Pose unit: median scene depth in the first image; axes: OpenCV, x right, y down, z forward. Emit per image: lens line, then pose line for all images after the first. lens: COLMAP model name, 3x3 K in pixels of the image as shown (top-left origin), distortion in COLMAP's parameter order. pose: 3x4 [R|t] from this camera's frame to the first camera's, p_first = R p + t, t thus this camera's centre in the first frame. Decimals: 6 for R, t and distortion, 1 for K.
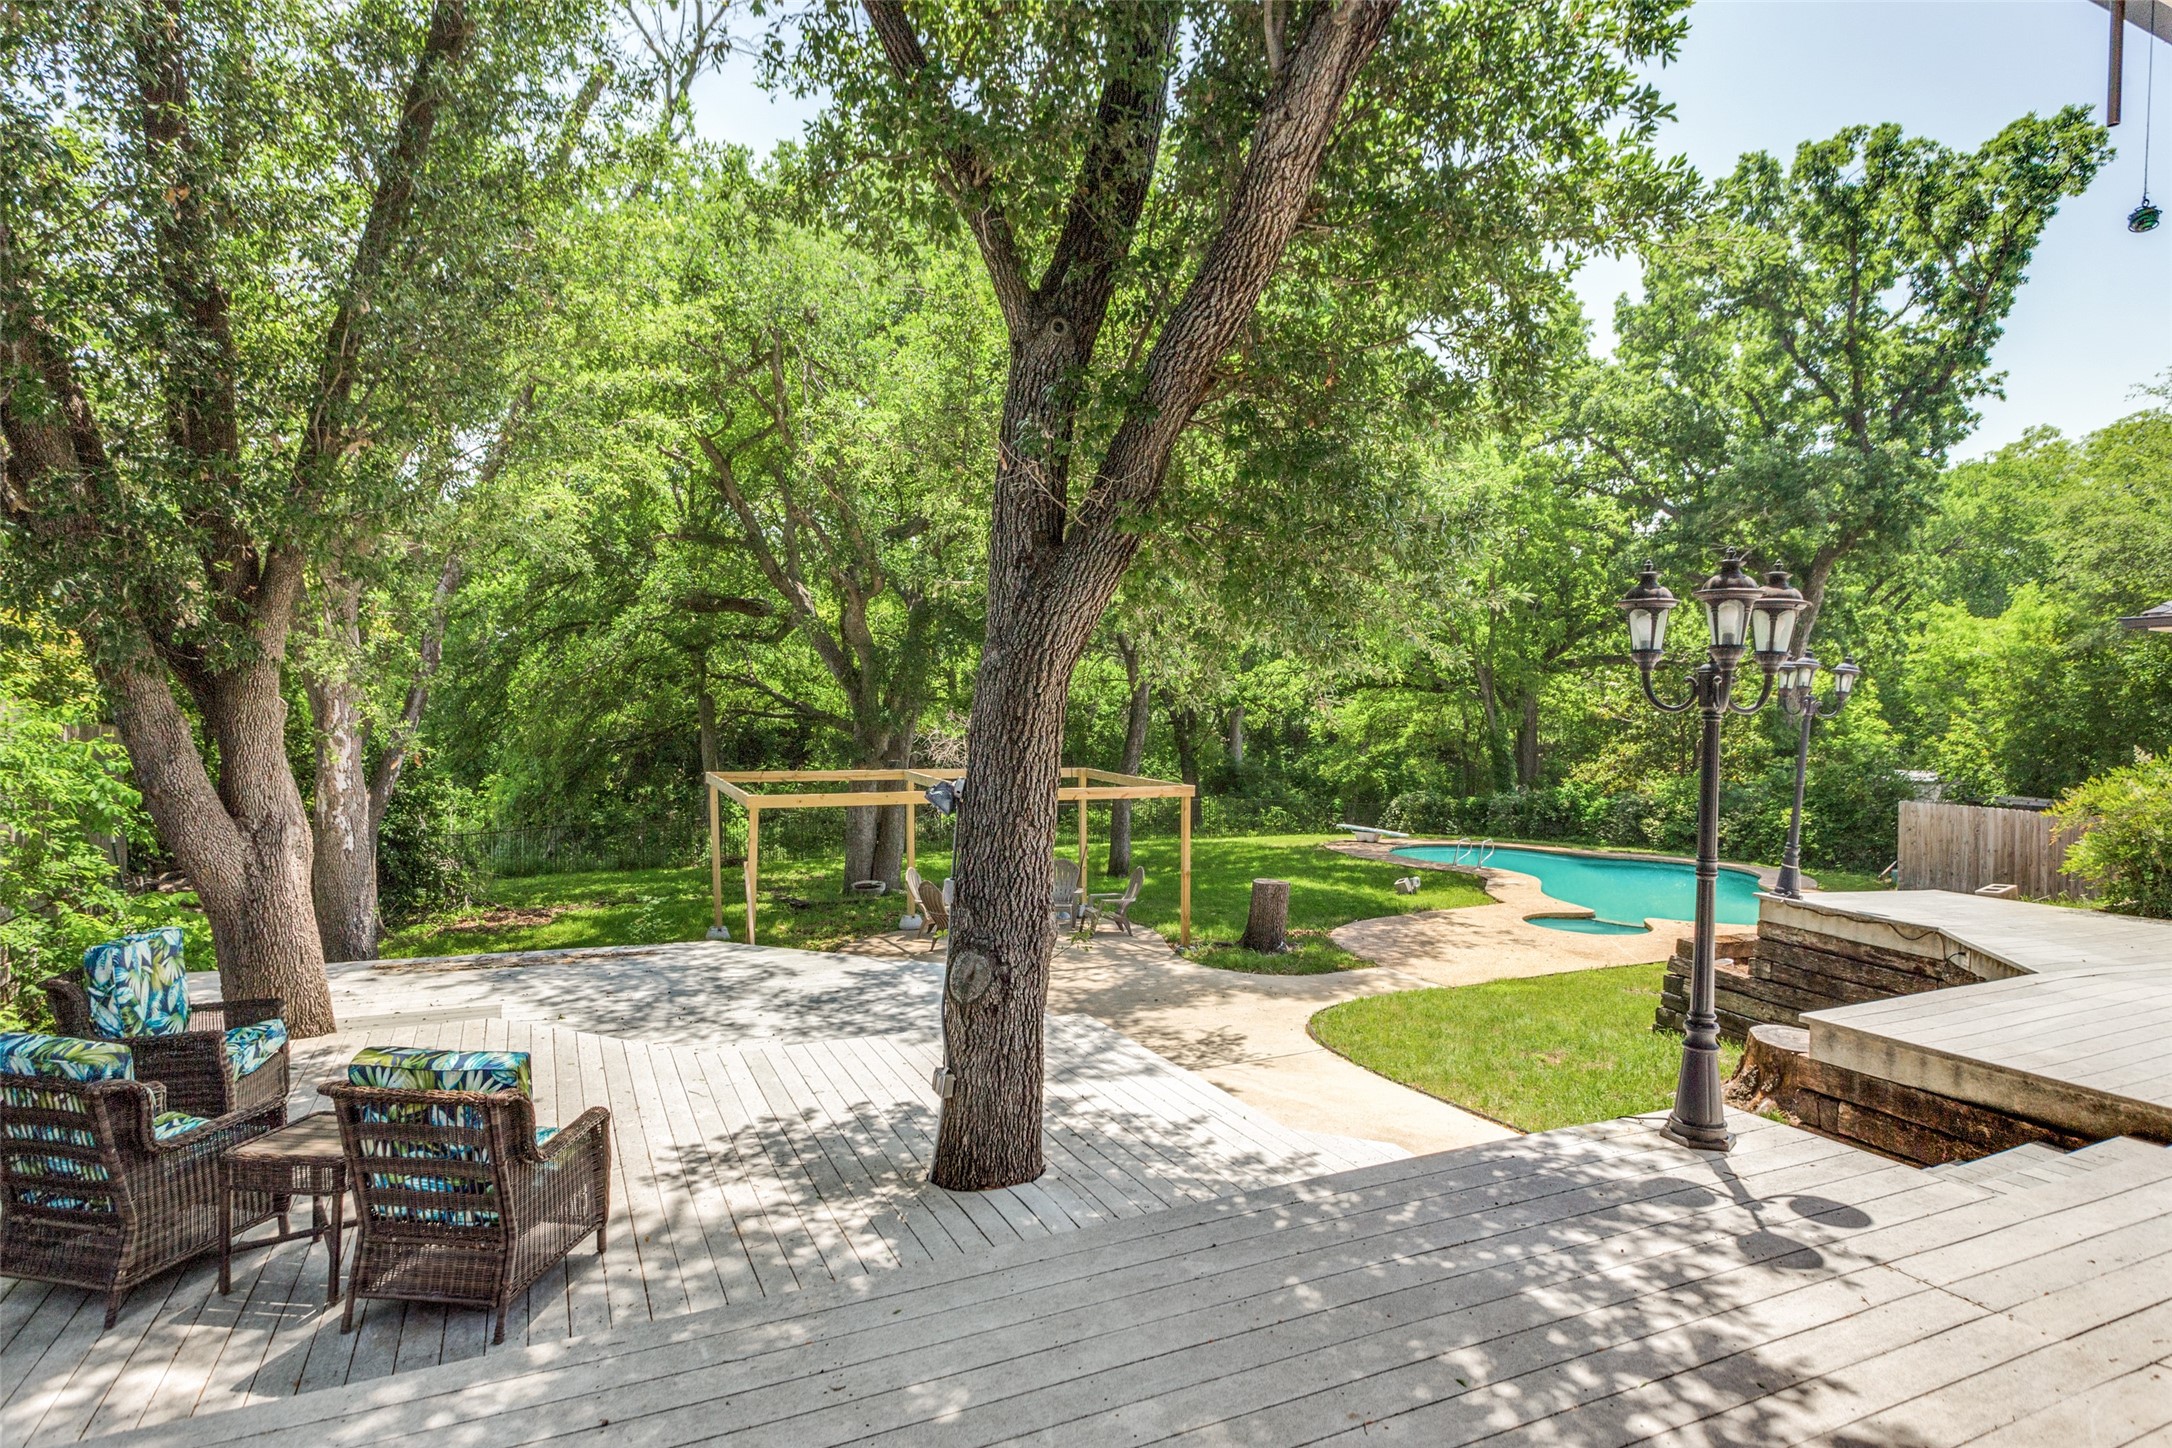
lens RADIAL K [[1113.0, 0, 1086.0], [0, 1113.0, 724.0], [0, 0, 1]] dist [-0.030396, -0.000435]
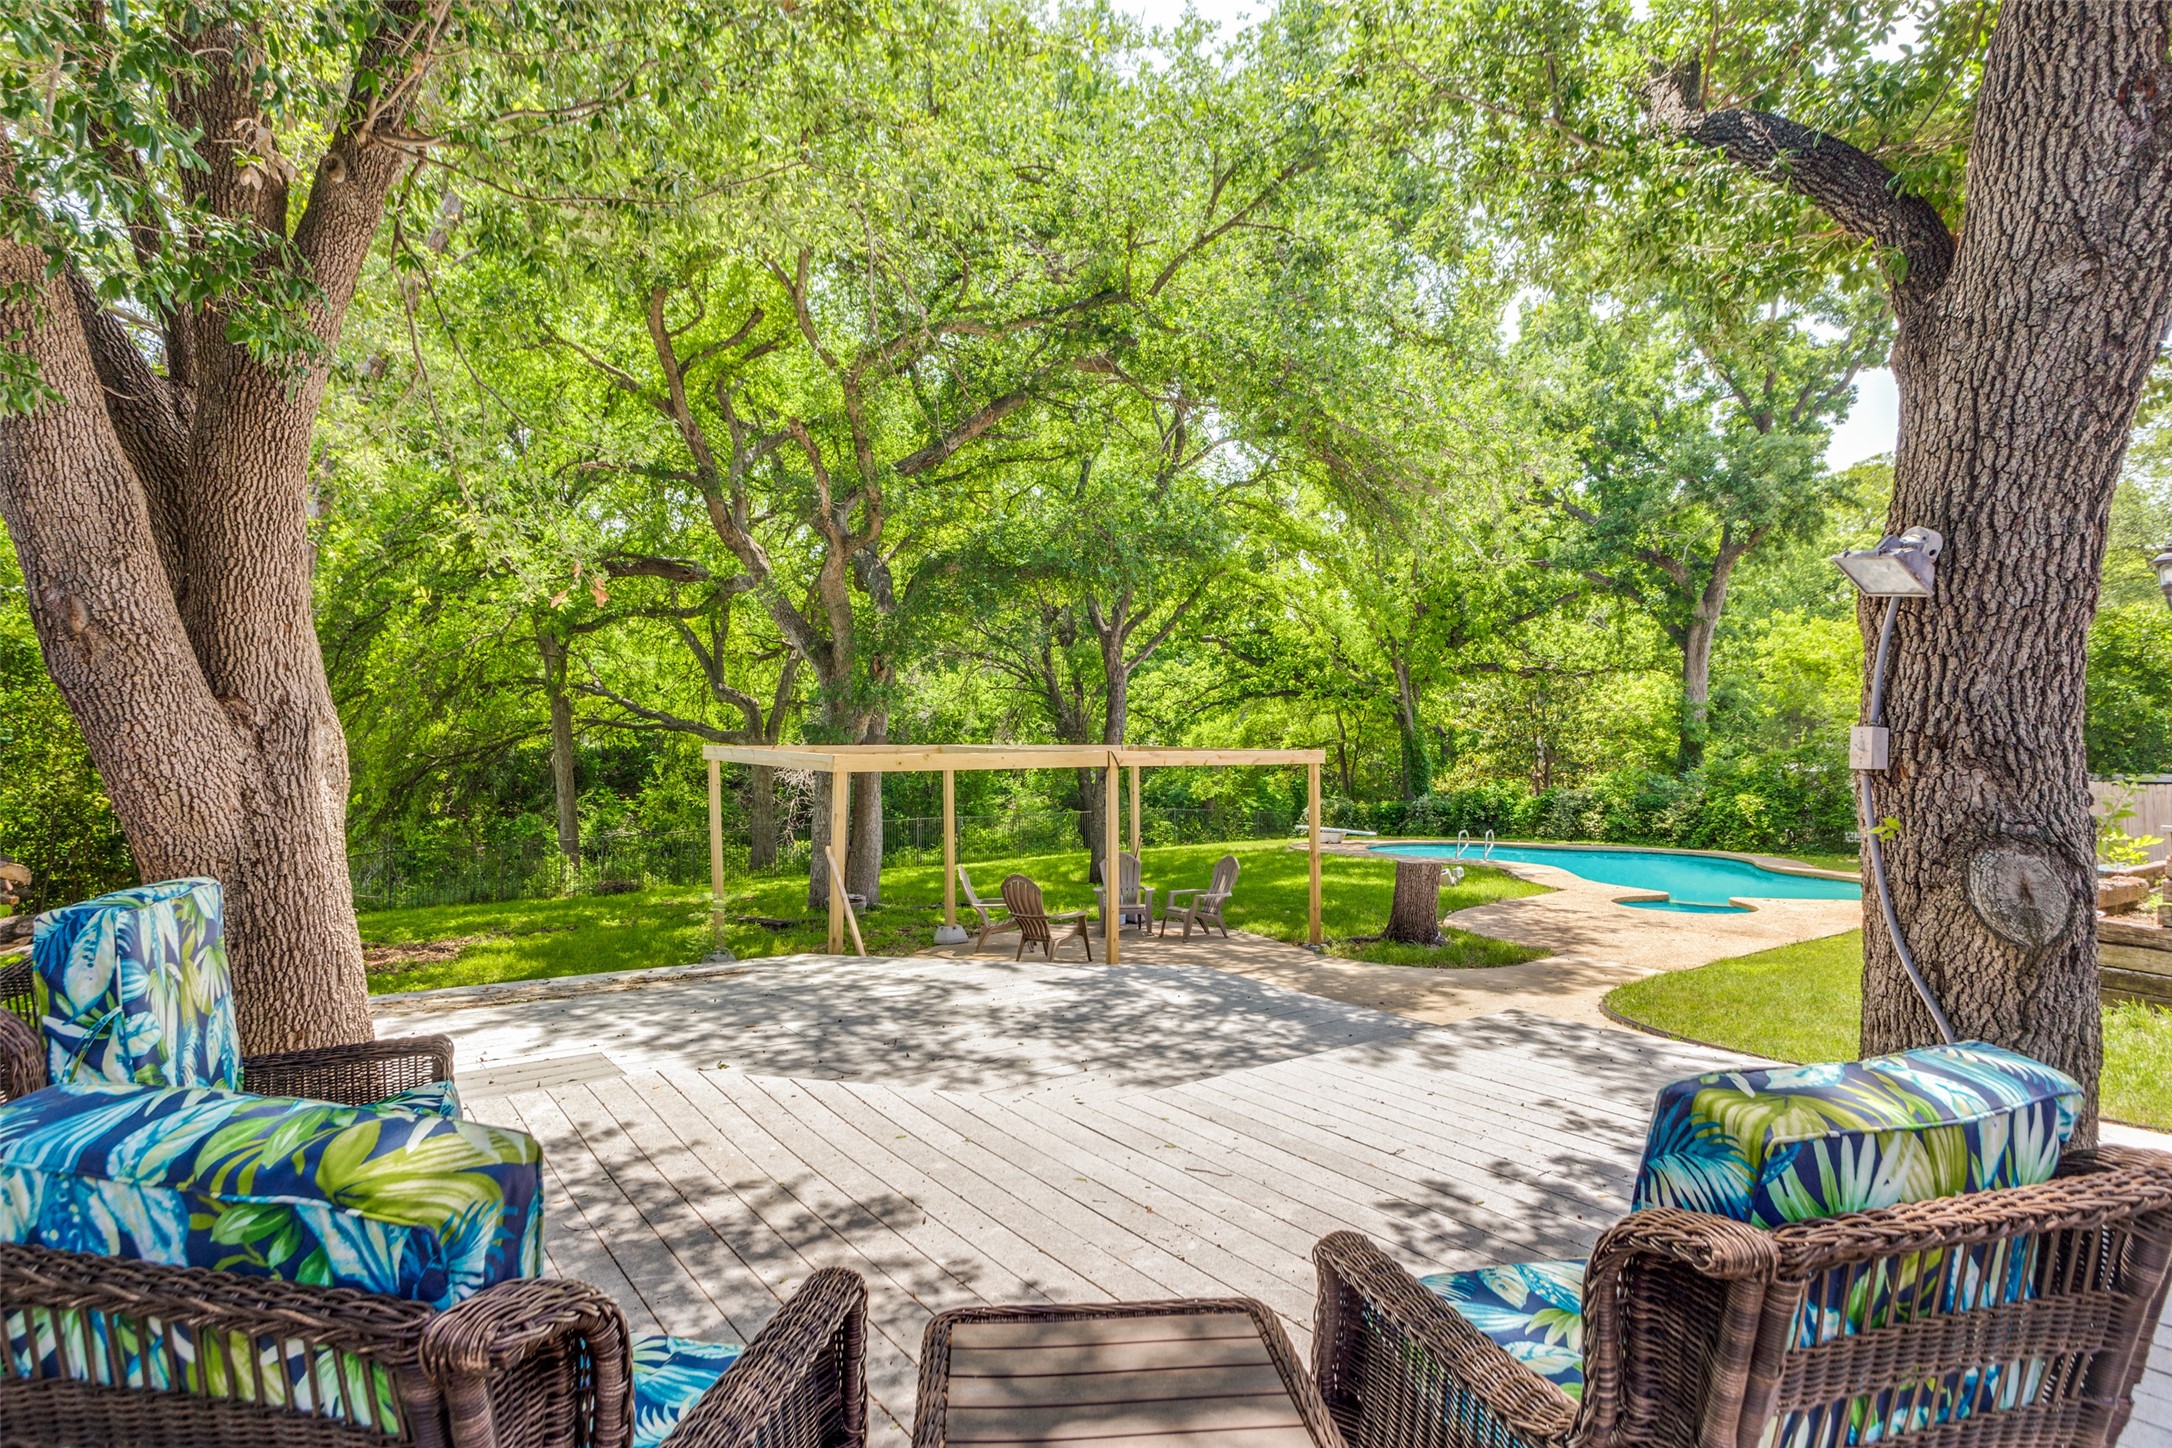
lens RADIAL K [[1113.0, 0, 1086.0], [0, 1113.0, 724.0], [0, 0, 1]] dist [-0.030396, -0.000435]
pose [[0.982197, -0.010255, 0.187576, -0.484667], [0.016390, 0.999379, -0.031186, 0.121595], [-0.187140, 0.033705, 0.981755, 0.428380]]
